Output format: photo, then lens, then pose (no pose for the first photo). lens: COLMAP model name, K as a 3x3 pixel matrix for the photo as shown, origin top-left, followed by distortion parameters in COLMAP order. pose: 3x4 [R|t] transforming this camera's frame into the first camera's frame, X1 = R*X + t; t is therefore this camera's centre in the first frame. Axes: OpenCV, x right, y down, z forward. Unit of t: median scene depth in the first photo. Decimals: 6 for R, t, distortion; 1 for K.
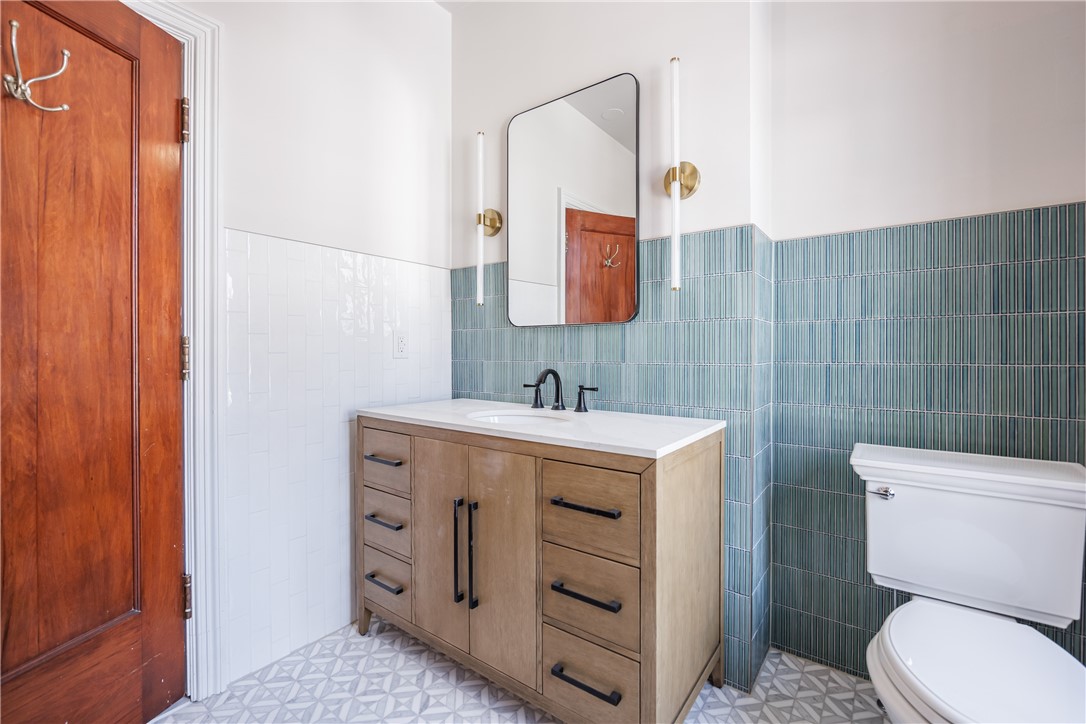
lens RADIAL K [[472.2, 0, 547.2], [0, 472.2, 352.8], [0, 0, 1]] dist [0.002523, -0.000487]
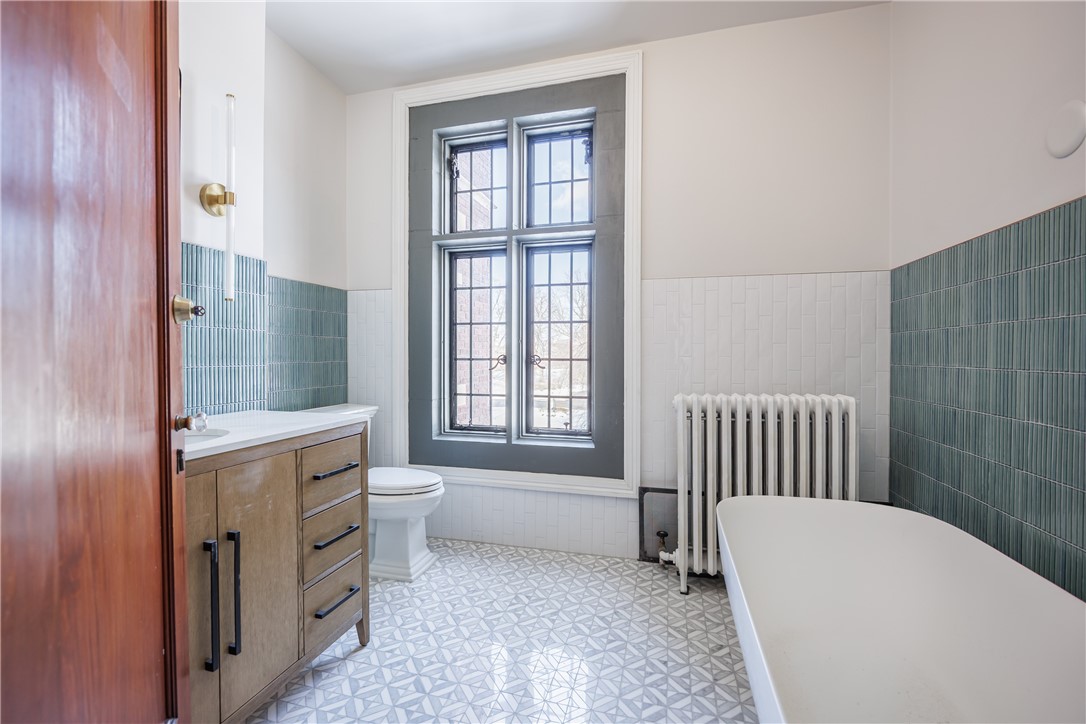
lens RADIAL K [[472.2, 0, 539.5], [0, 472.2, 362.3], [0, 0, 1]] dist [0.002523, -0.000487]
pose [[-0.356798, -0.014573, 0.934068, -1.207637], [0.003413, 0.999851, 0.016903, -0.001387], [-0.934175, 0.009219, -0.356695, 0.826220]]
